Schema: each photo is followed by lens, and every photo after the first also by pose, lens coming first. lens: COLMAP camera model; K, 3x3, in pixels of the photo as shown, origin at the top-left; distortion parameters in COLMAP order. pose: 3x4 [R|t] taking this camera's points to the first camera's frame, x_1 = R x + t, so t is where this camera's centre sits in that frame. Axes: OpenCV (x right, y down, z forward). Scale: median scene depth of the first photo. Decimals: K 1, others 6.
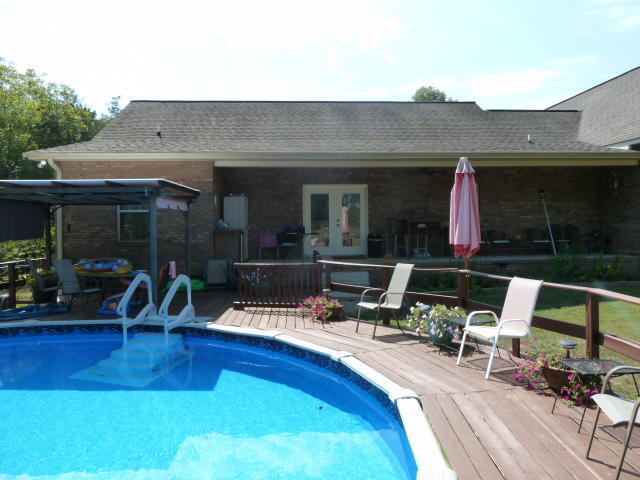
lens RADIAL K [[477.4, 0, 322.9], [0, 477.4, 230.1], [0, 0, 1]] dist [-0.035595, -0.001073]
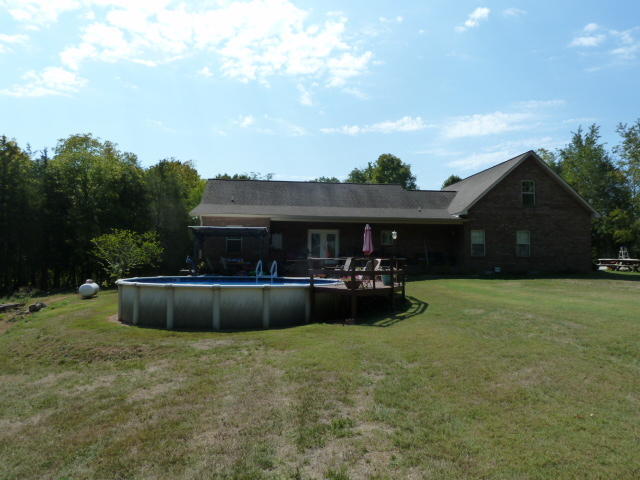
lens RADIAL K [[479.2, 0, 320.0], [0, 479.2, 240.0], [0, 0, 1]] dist [-0.003367, -0.006089]
pose [[0.998594, 0.023803, 0.047364, -0.093432], [-0.020997, 0.998044, -0.058879, 0.076754], [-0.048672, 0.057801, 0.997141, -1.142739]]
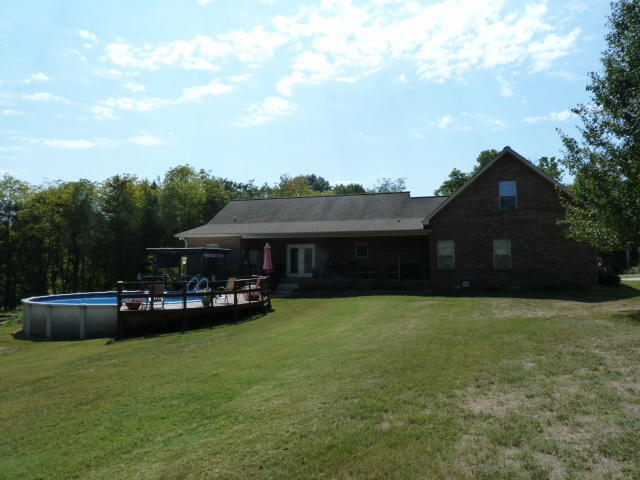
lens RADIAL K [[477.4, 0, 322.9], [0, 477.4, 230.1], [0, 0, 1]] dist [-0.035595, -0.001073]
pose [[0.933345, -0.015971, -0.358624, 0.948082], [-0.011991, 0.997065, -0.075611, 0.001528], [0.358779, 0.074871, 0.930415, -1.024621]]
